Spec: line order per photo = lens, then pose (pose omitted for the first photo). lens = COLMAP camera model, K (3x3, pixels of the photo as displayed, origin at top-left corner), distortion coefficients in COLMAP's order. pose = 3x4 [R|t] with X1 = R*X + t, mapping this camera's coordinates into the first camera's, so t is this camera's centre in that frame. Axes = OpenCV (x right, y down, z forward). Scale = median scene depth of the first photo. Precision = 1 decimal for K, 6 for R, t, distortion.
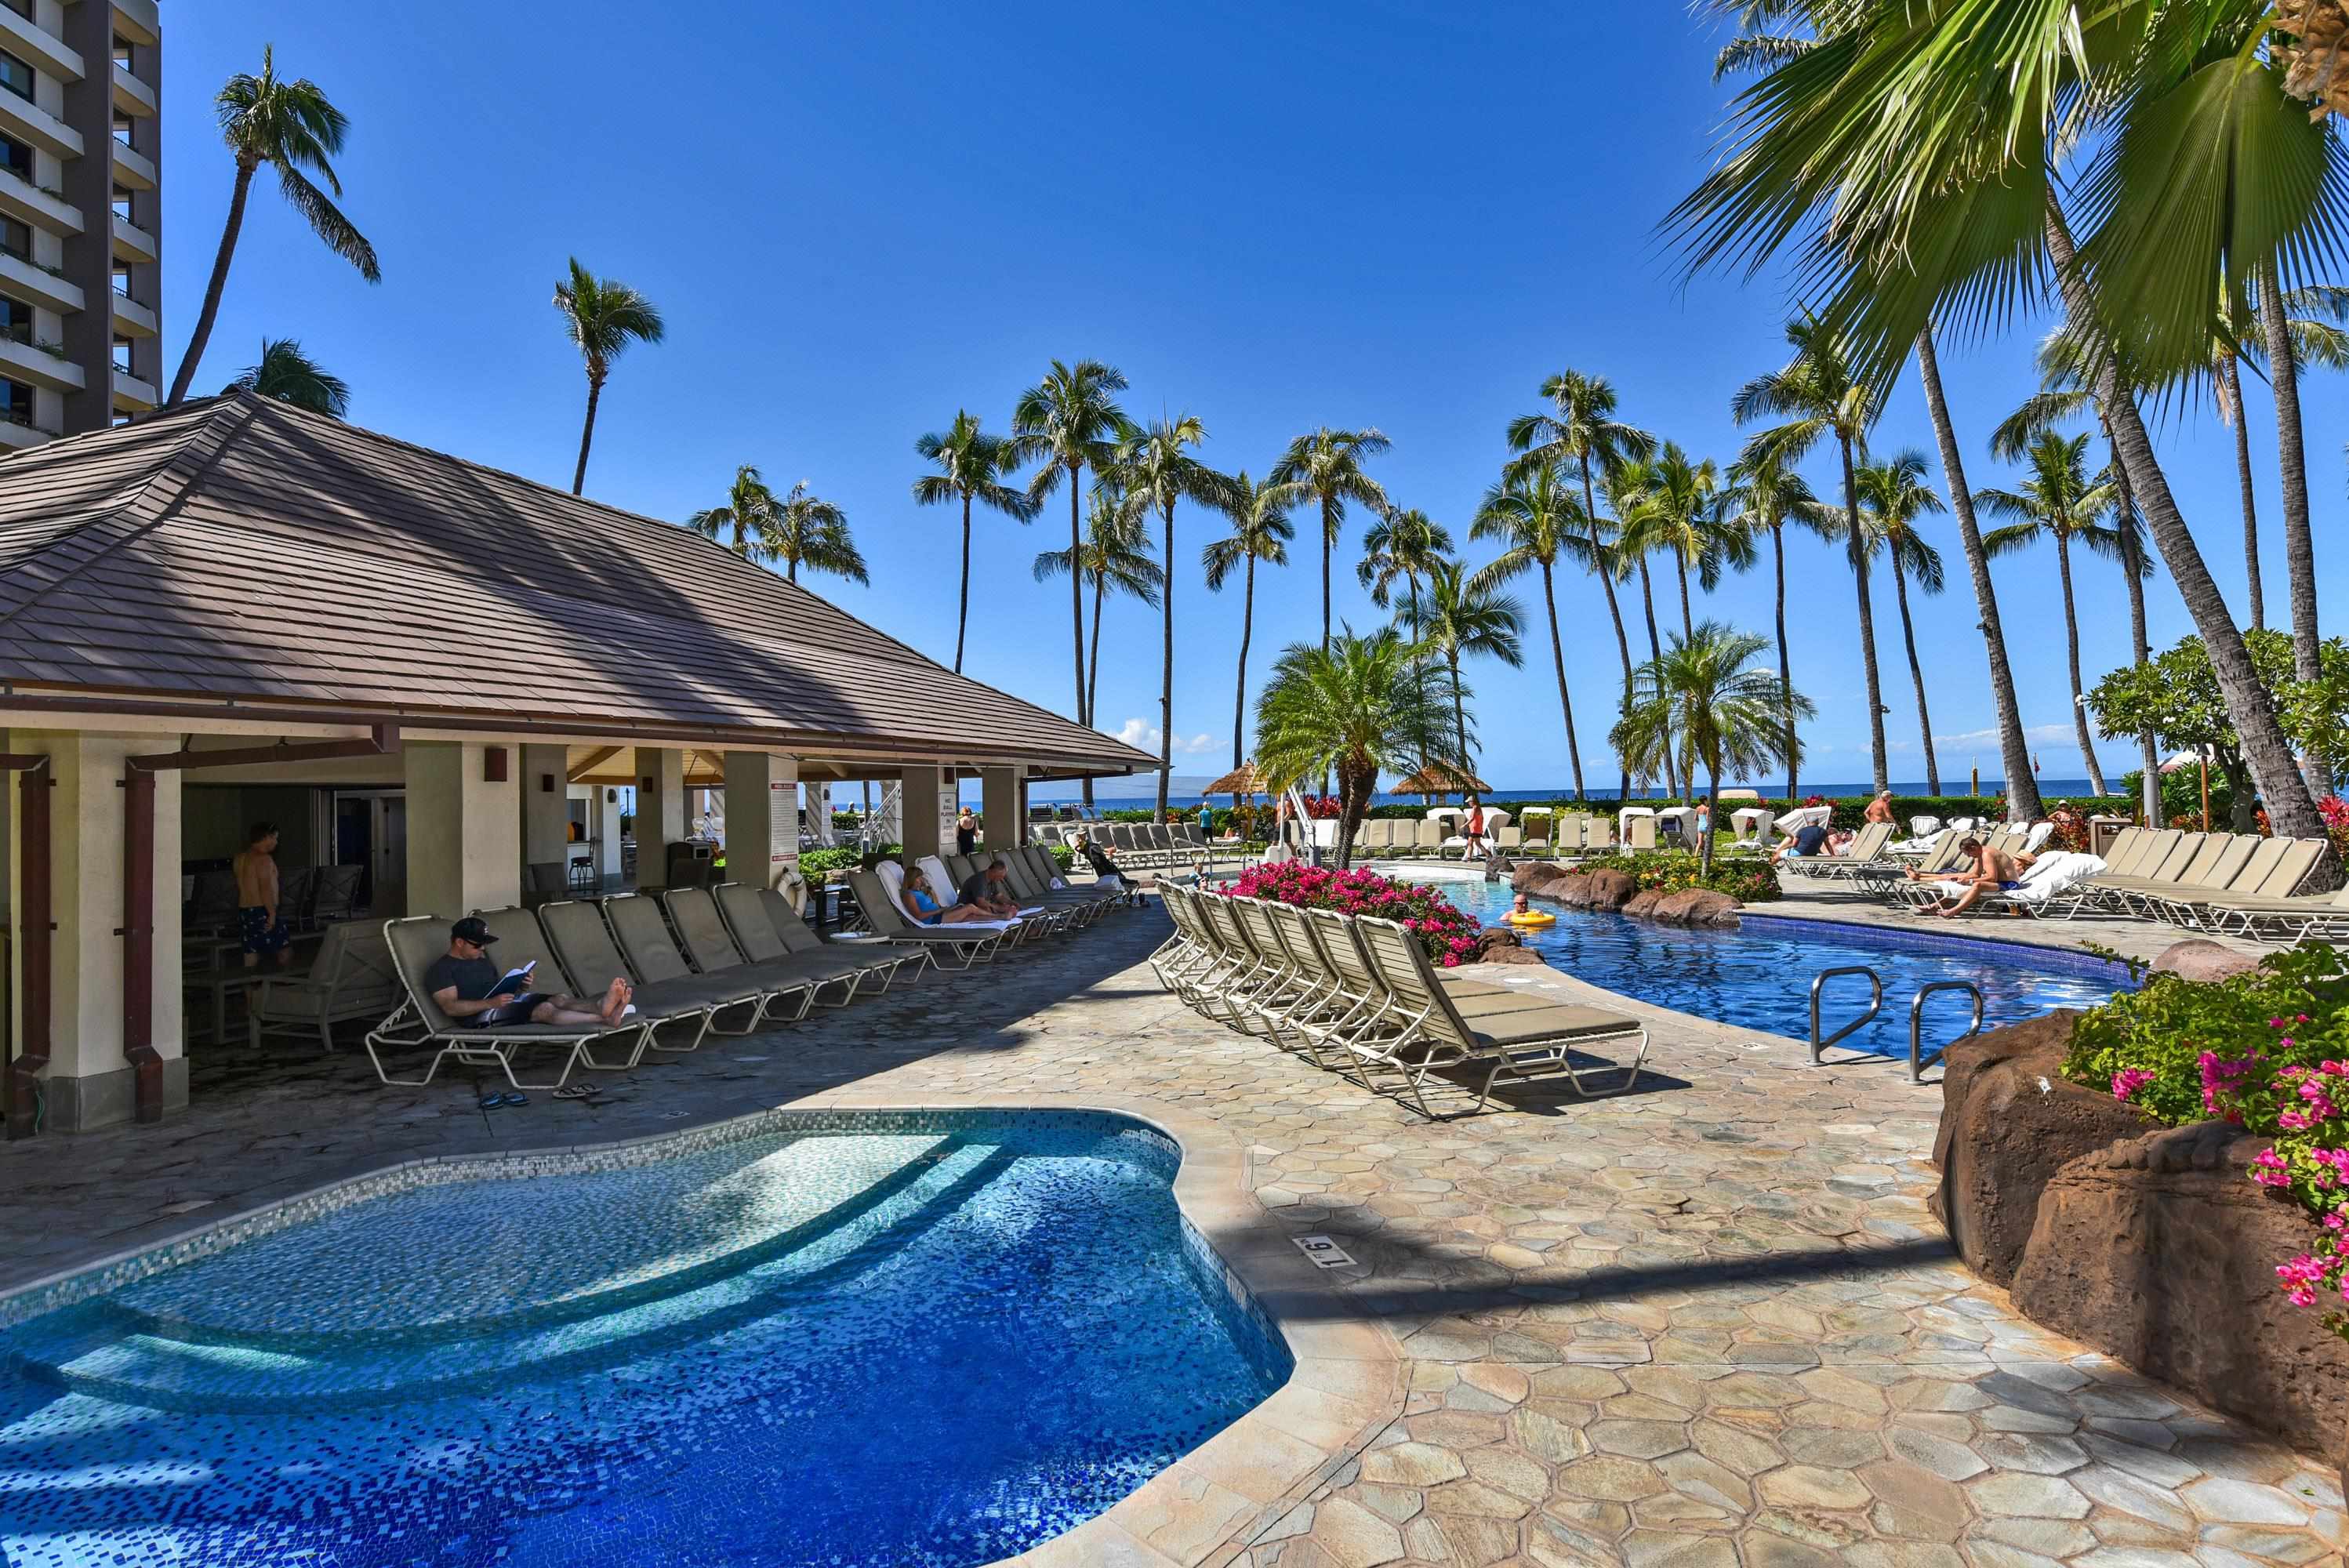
lens RADIAL K [[1244.7, 0, 1174.5], [0, 1244.7, 784.0], [0, 0, 1]] dist [0.003045, 0.000443]
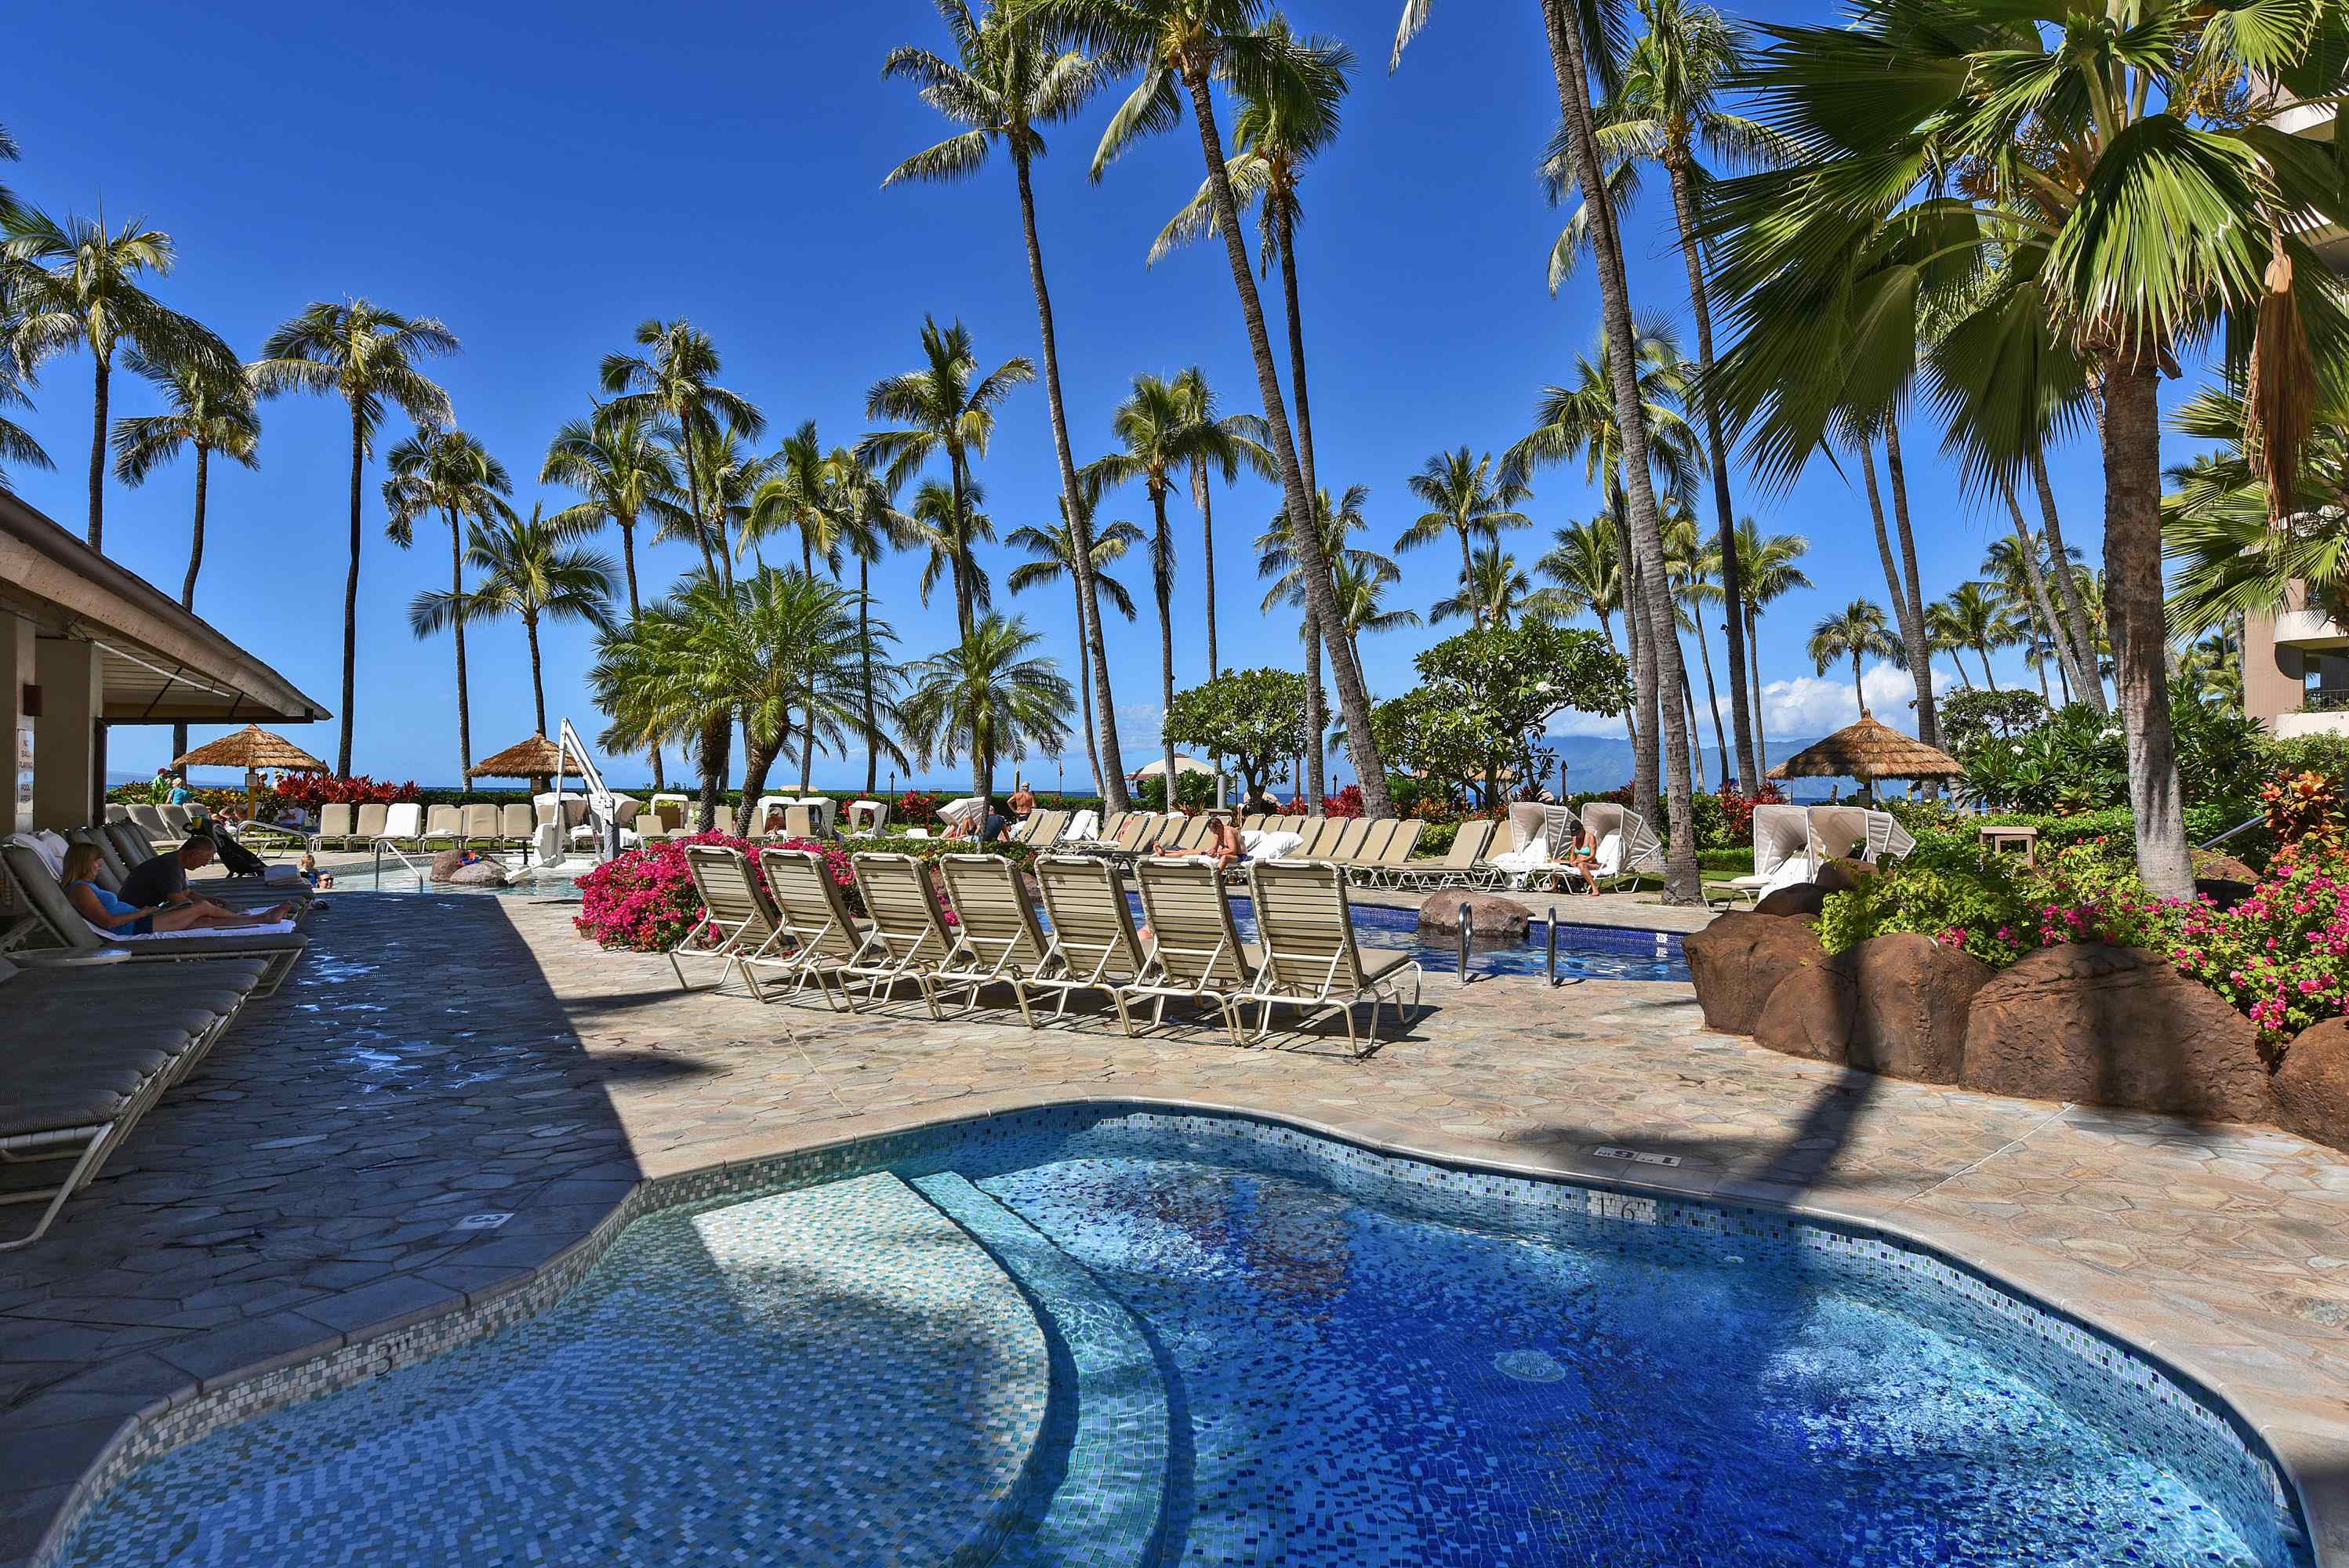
lens RADIAL K [[1315.3, 0, 1174.5], [0, 1315.3, 784.0], [0, 0, 1]] dist [0.002943, -0.000690]
pose [[0.695230, 0.029781, 0.718170, -0.107998], [-0.027889, 0.999507, -0.014449, 0.011783], [-0.718246, -0.009984, 0.695717, 0.063127]]
